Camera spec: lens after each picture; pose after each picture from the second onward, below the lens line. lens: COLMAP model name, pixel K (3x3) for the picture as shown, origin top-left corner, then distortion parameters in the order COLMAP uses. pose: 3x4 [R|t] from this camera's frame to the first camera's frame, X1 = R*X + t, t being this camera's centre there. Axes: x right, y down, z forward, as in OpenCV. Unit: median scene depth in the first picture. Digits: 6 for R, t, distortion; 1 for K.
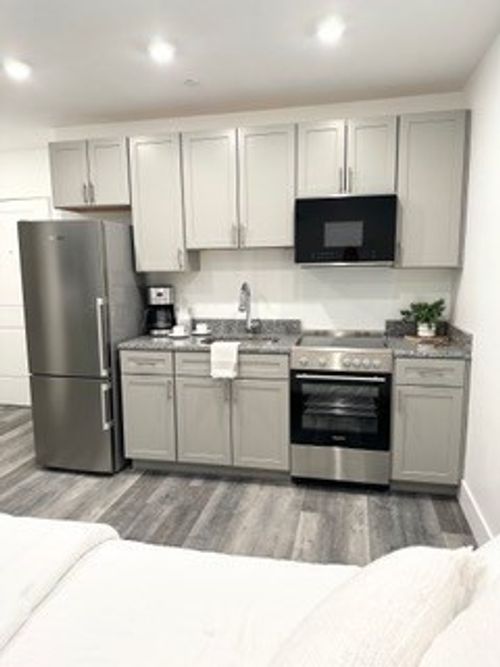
lens RADIAL K [[466.6, 0, 247.4], [0, 466.6, 337.0], [0, 0, 1]] dist [-0.010942, -0.021352]
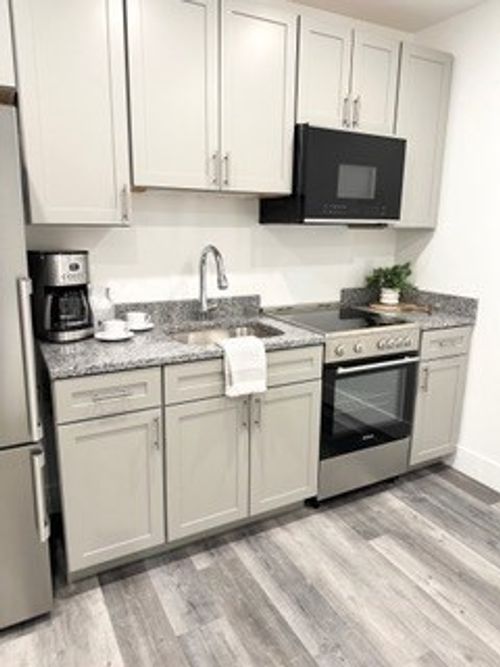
lens RADIAL K [[466.6, 0, 252.1], [0, 466.6, 336.8], [0, 0, 1]] dist [-0.010942, -0.021352]
pose [[0.757523, -0.128112, 0.640114, -0.447222], [0.077282, 0.991258, 0.106932, -0.059039], [-0.648218, -0.031534, 0.760802, 0.501163]]
